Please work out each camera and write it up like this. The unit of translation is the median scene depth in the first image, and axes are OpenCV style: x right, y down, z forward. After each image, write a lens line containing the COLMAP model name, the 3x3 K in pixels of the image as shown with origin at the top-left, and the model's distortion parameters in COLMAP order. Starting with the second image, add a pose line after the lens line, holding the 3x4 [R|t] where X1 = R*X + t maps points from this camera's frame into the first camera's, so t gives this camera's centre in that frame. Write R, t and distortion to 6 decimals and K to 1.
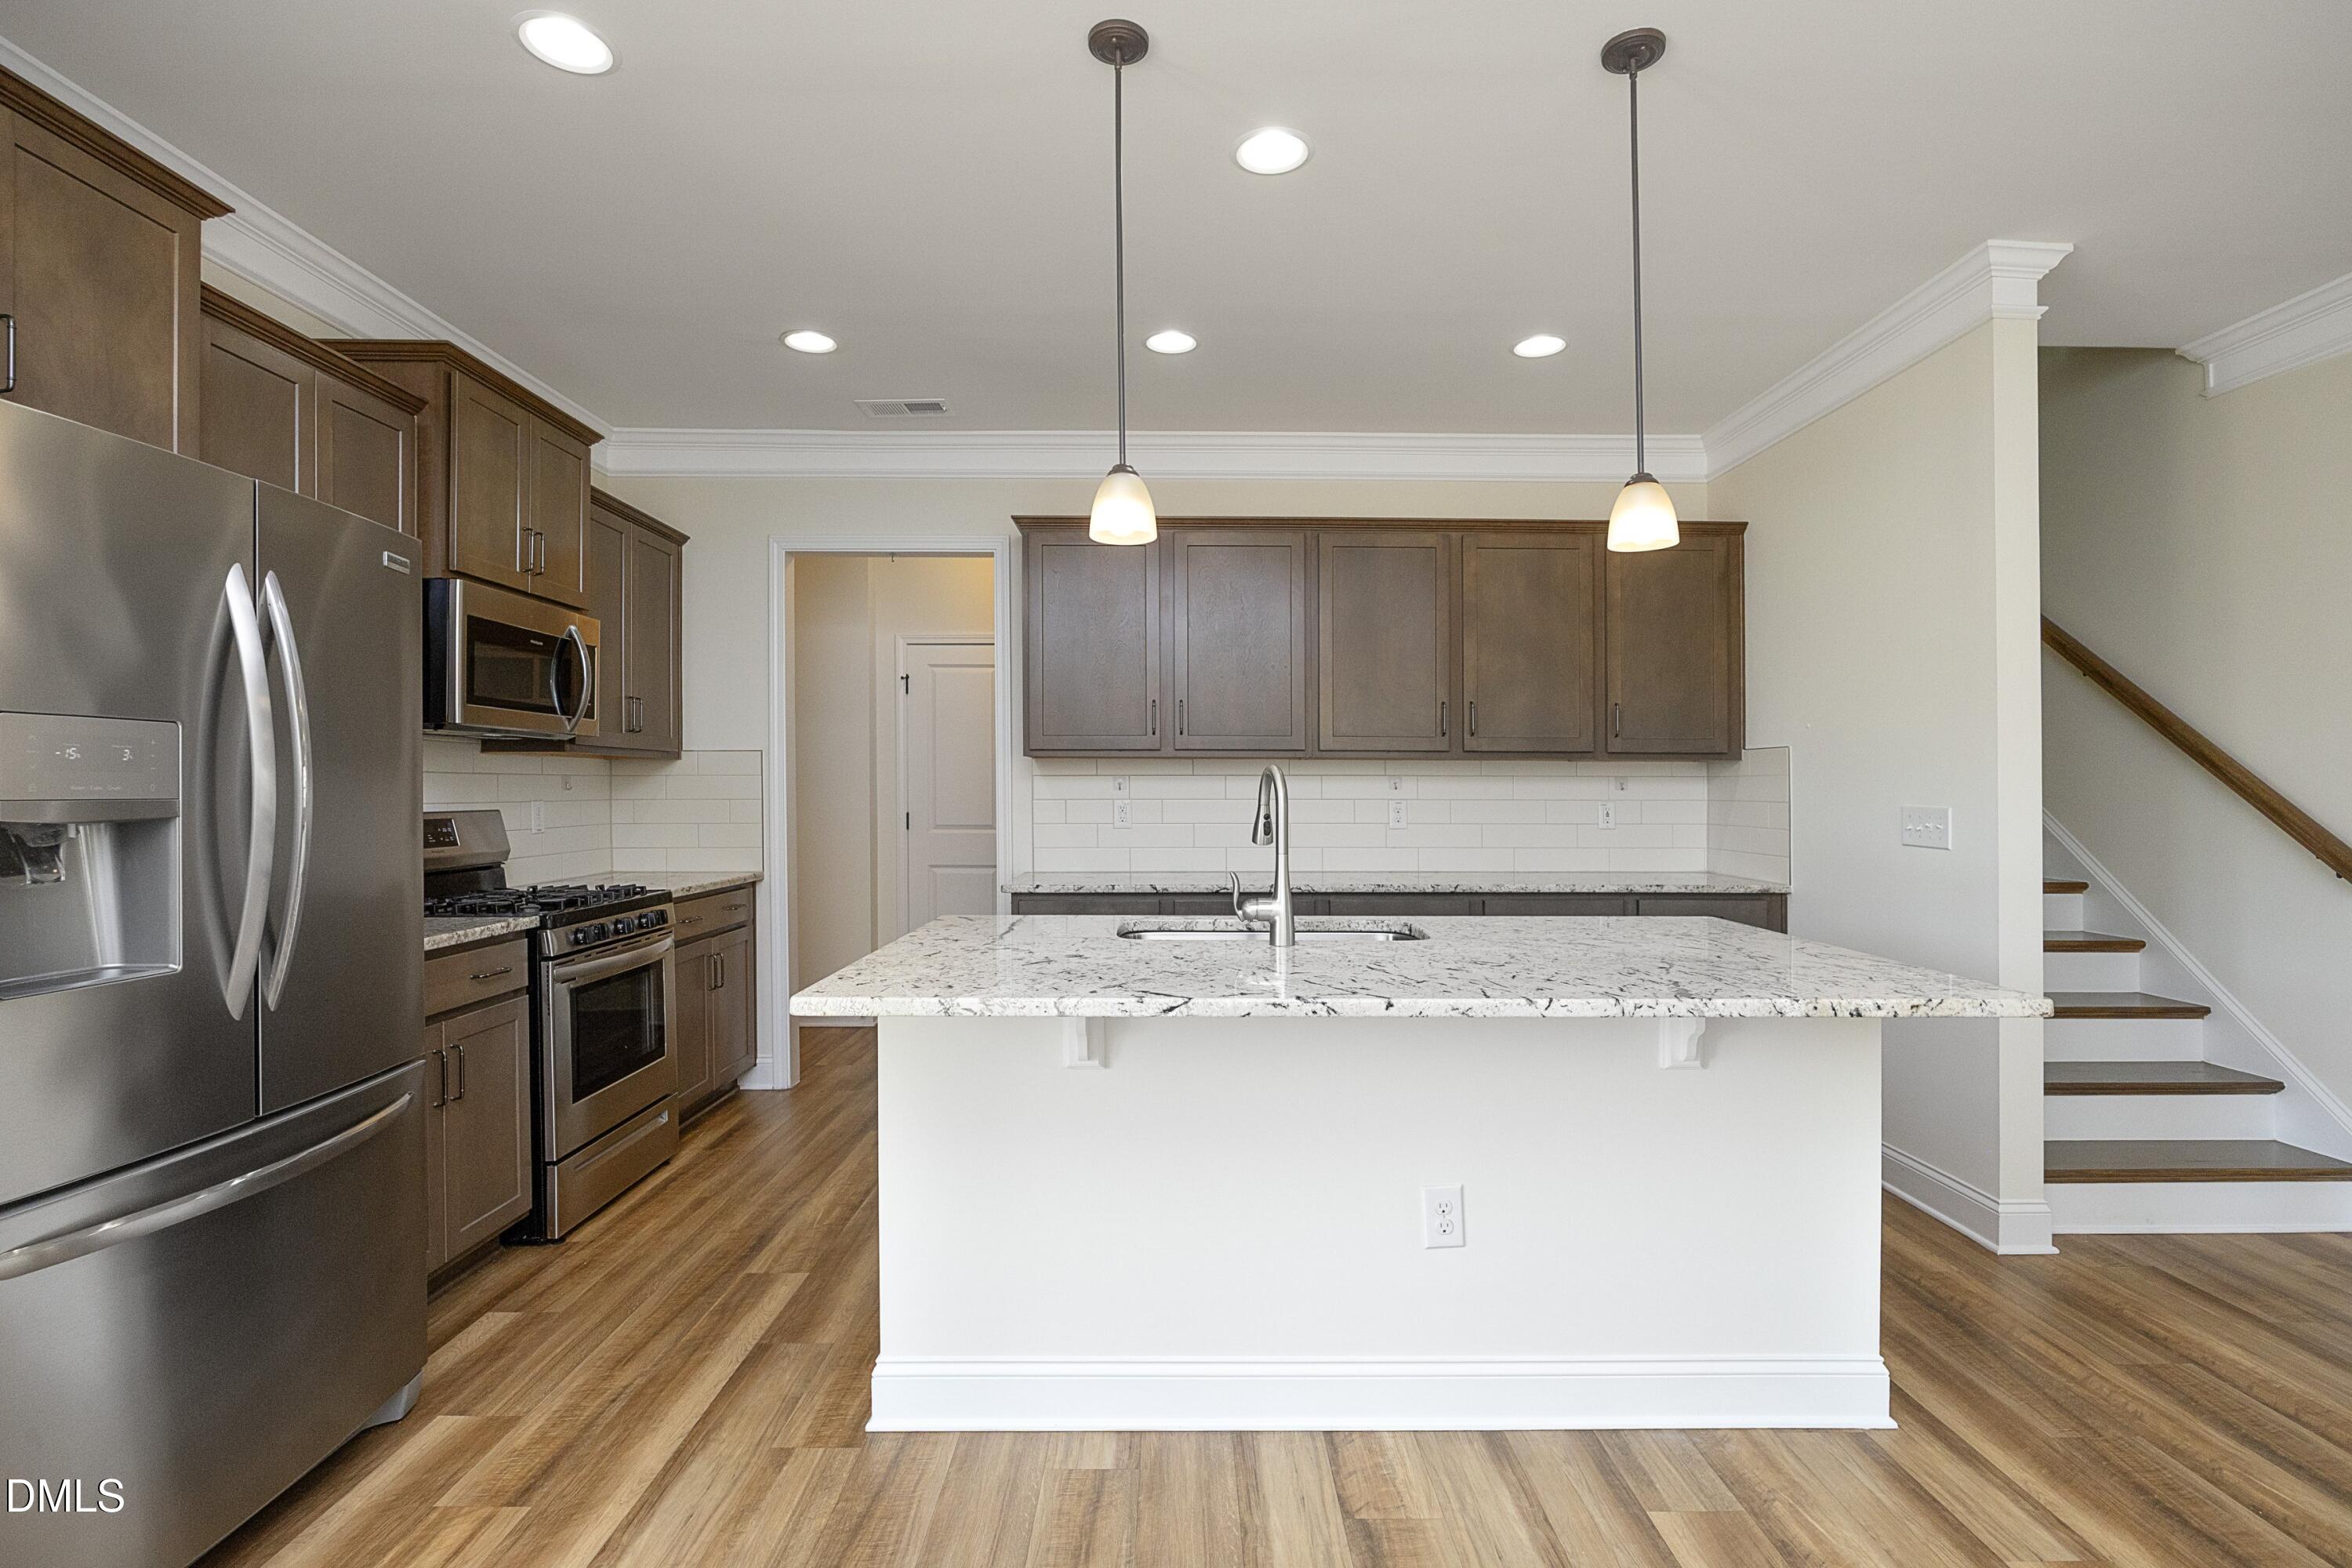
lens RADIAL K [[1110.2, 0, 1176.0], [0, 1110.2, 784.0], [0, 0, 1]] dist [-0.013350, -0.000217]
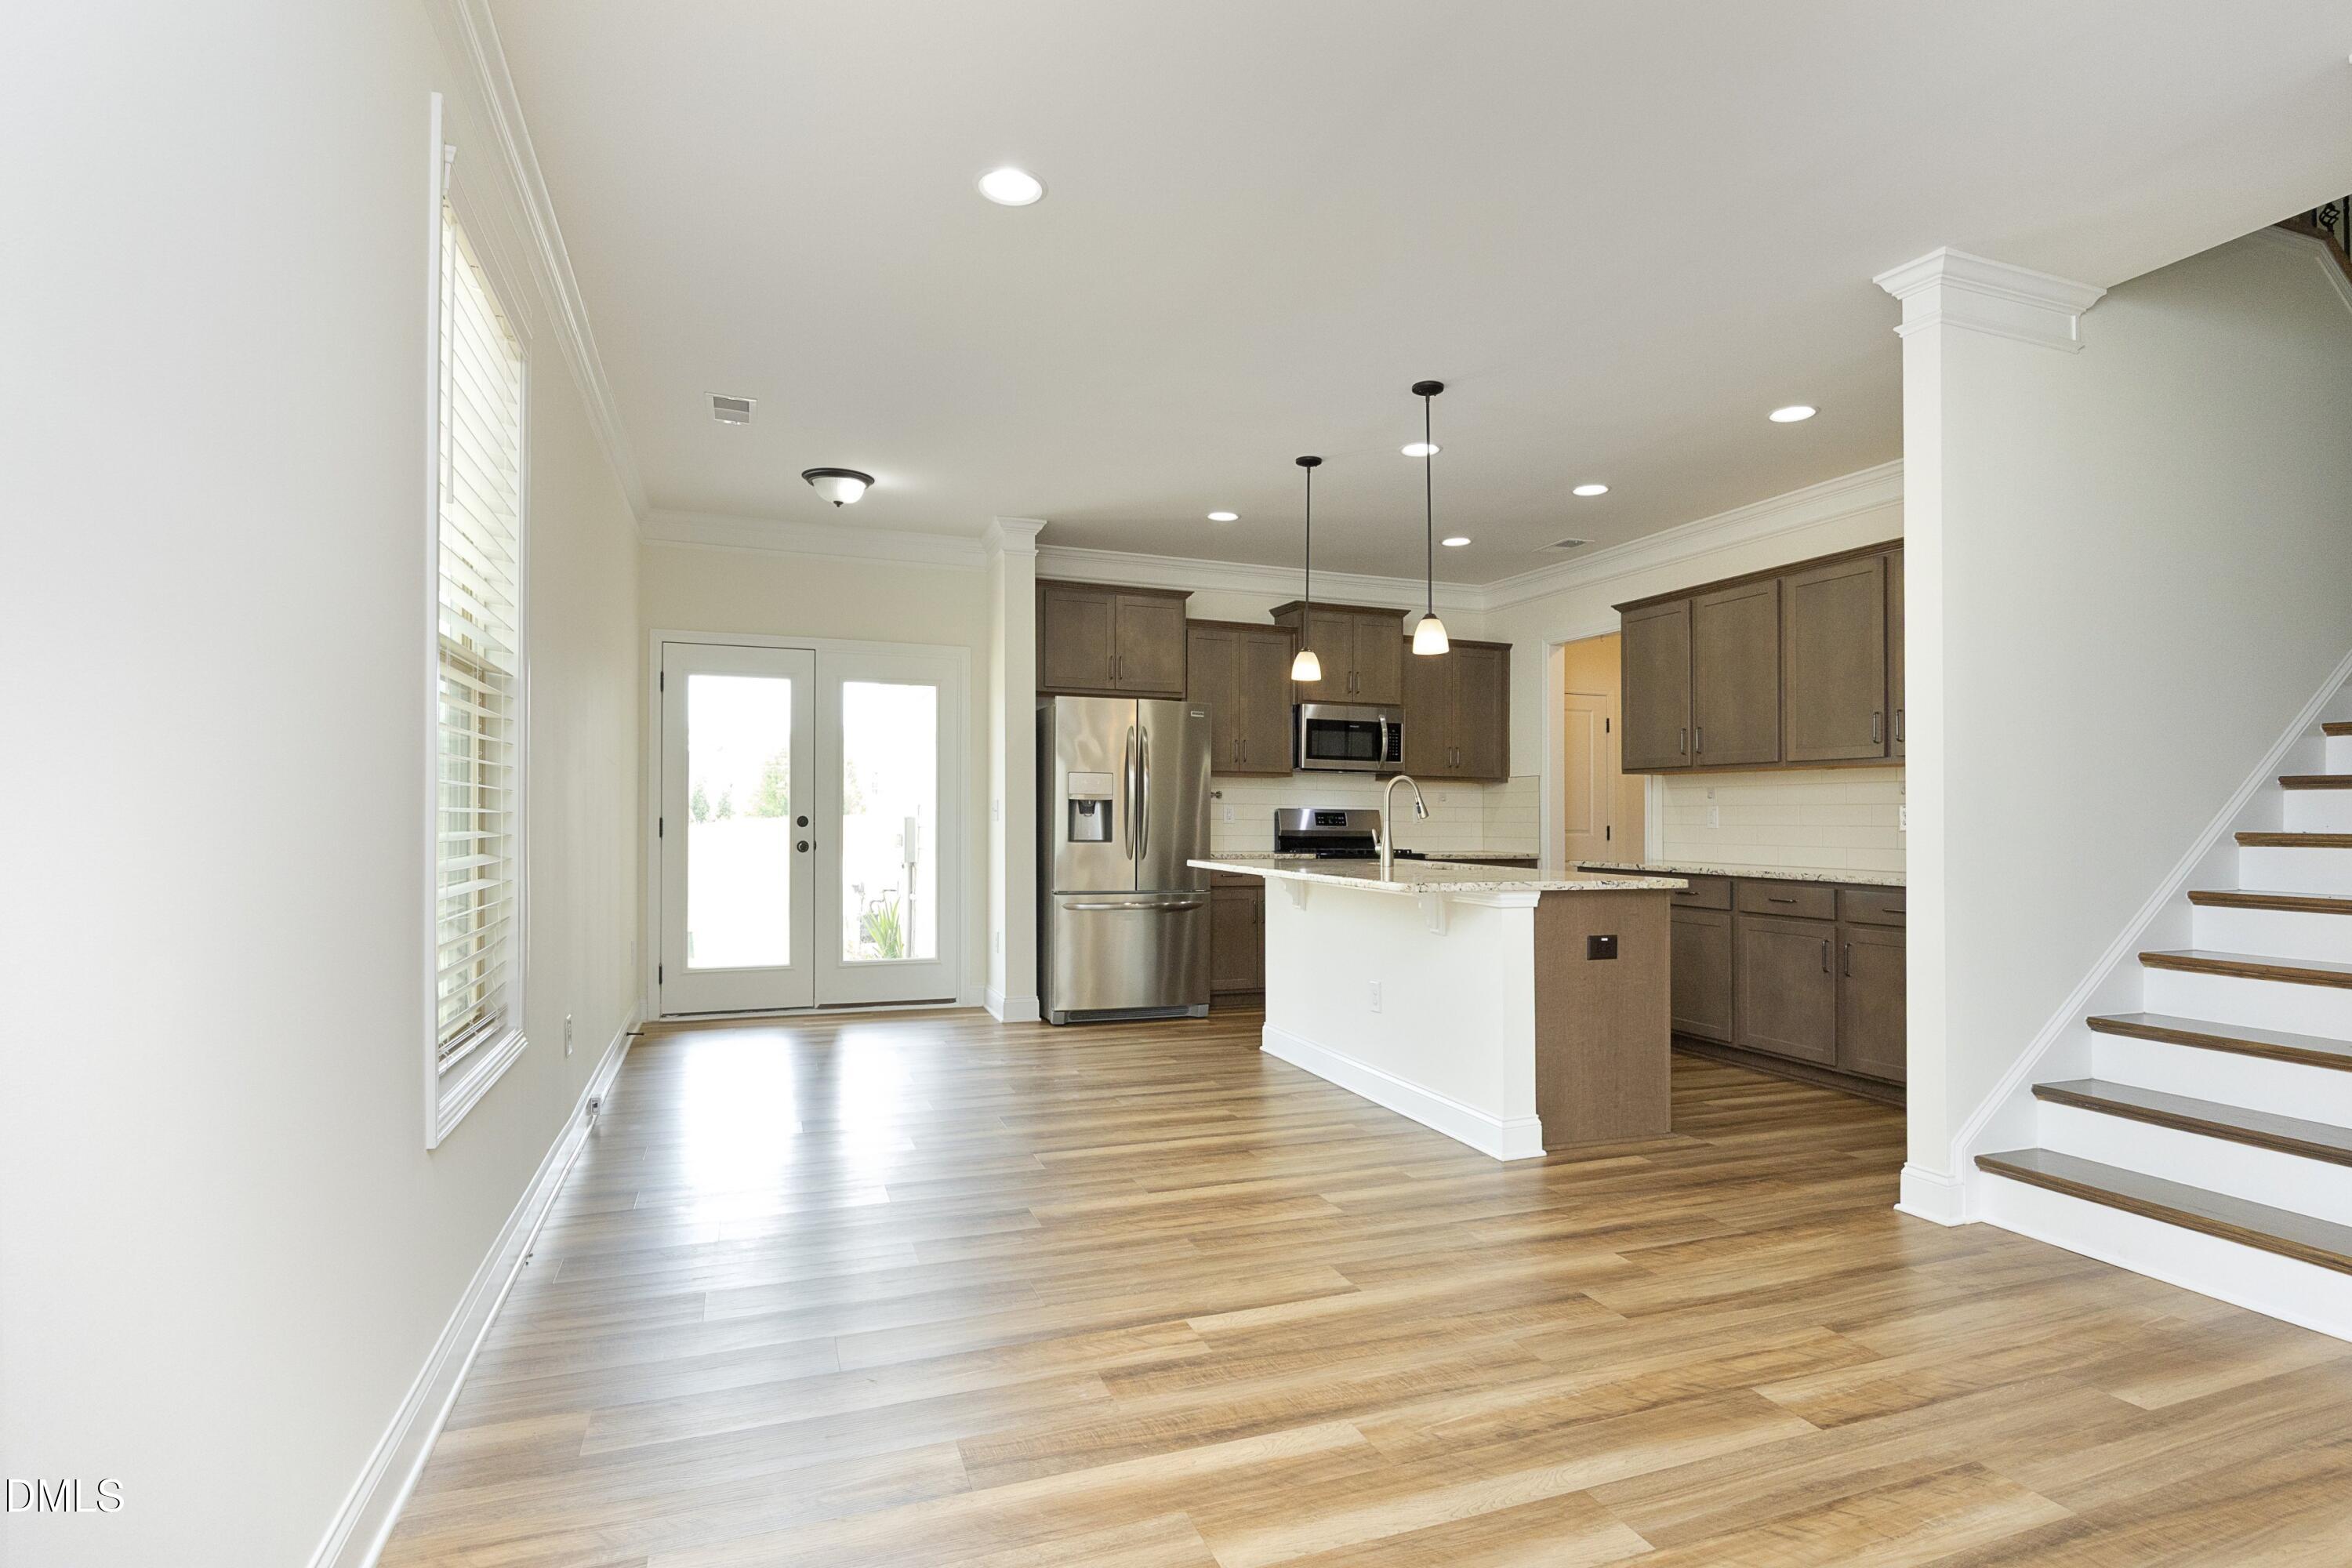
lens RADIAL K [[1099.1, 0, 1108.6], [0, 1099.1, 751.2], [0, 0, 1]] dist [-0.014079, -0.000254]
pose [[0.314312, -0.049237, -0.948042, 1.769388], [-0.007457, 0.998495, -0.054329, 0.047697], [0.949290, 0.024146, 0.313472, -0.094797]]
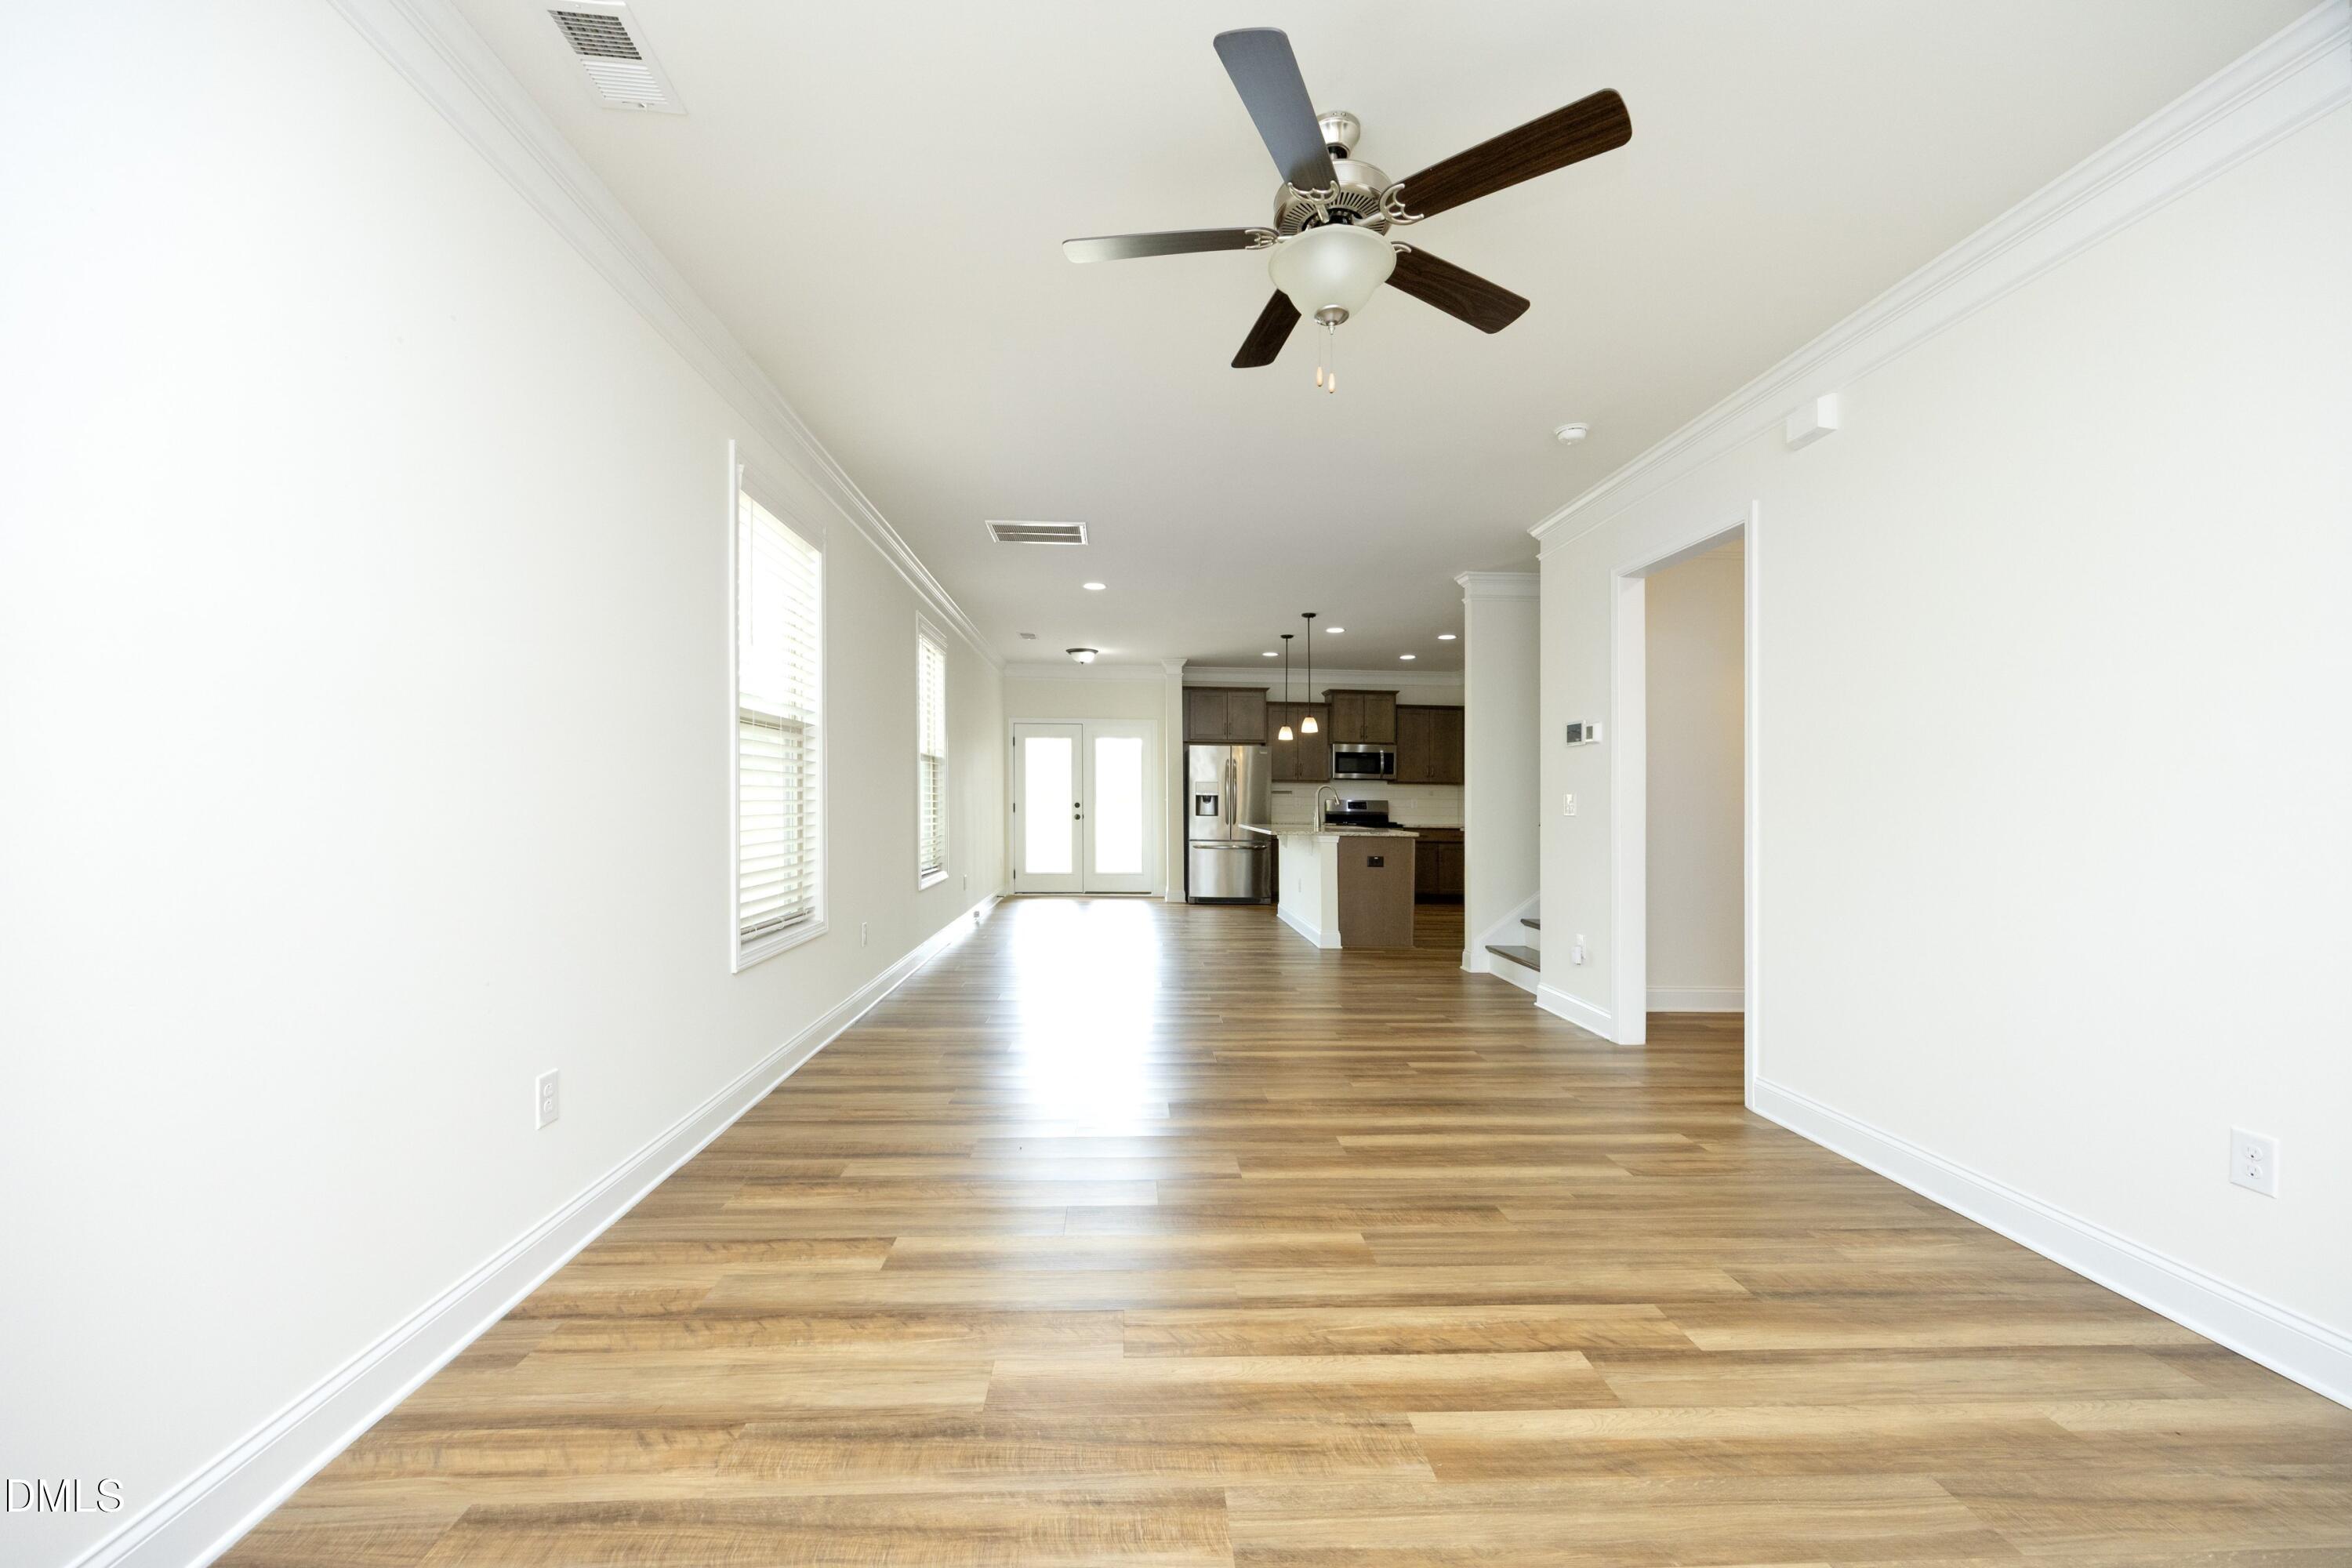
lens RADIAL K [[887.5, 0, 1176.0], [0, 887.5, 784.0], [0, 0, 1]] dist [0.000032, -0.000023]
pose [[0.047696, -0.013245, -0.998774, 3.555239], [-0.008405, 0.999871, -0.013661, 0.025217], [0.998827, 0.009046, 0.047578, 0.322709]]
